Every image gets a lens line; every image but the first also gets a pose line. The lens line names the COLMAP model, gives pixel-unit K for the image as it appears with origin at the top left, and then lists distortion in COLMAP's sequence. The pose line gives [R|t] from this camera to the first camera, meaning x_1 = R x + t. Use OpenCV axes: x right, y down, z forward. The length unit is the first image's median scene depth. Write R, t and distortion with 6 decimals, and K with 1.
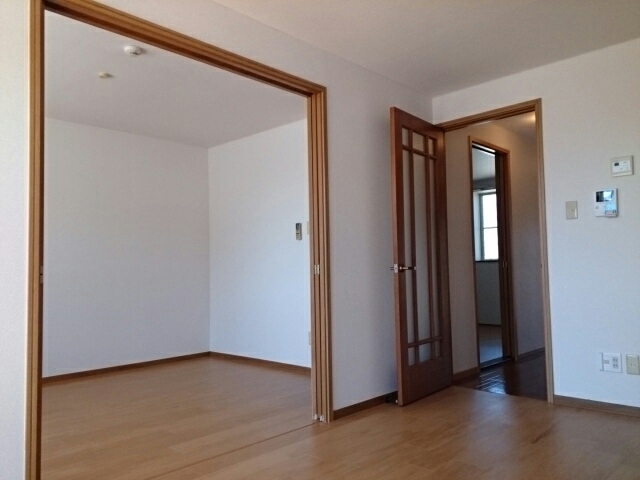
lens RADIAL K [[501.1, 0, 317.8], [0, 501.1, 243.8], [0, 0, 1]] dist [0.116210, -0.155896]
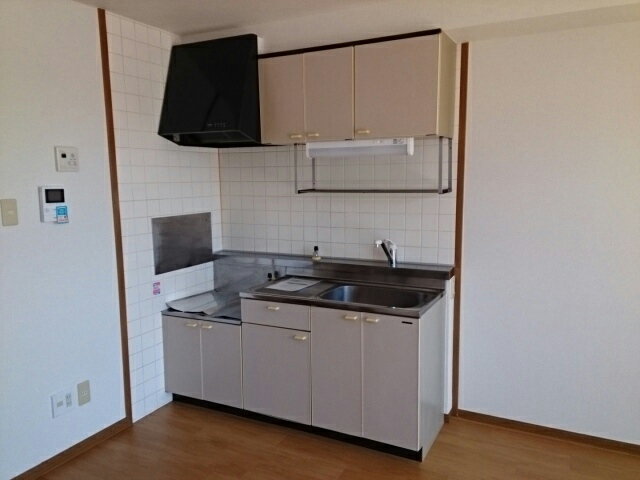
lens RADIAL K [[501.1, 0, 317.8], [0, 501.1, 243.8], [0, 0, 1]] dist [0.116210, -0.155896]
pose [[-0.298114, -0.105179, 0.948718, -0.287878], [-0.030438, 0.994453, 0.100685, -0.111228], [-0.954045, 0.001139, -0.299662, 0.860495]]
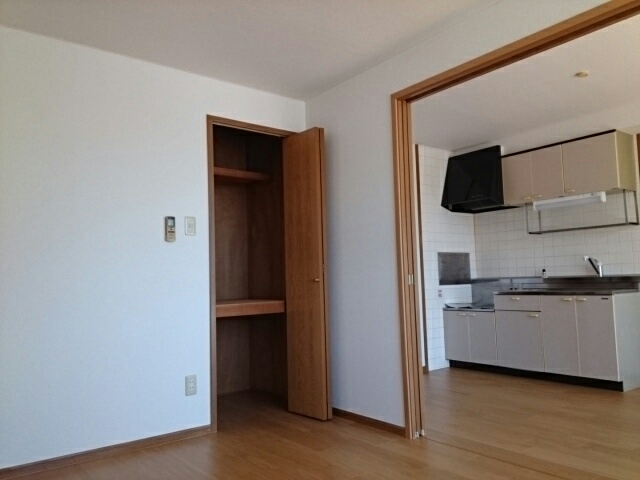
lens RADIAL K [[501.1, 0, 317.8], [0, 501.1, 243.8], [0, 0, 1]] dist [0.116210, -0.155896]
pose [[0.133722, 0.086939, 0.987198, -0.929659], [-0.024150, 0.996135, -0.084454, 0.055846], [-0.990725, -0.012547, 0.135304, 1.026308]]
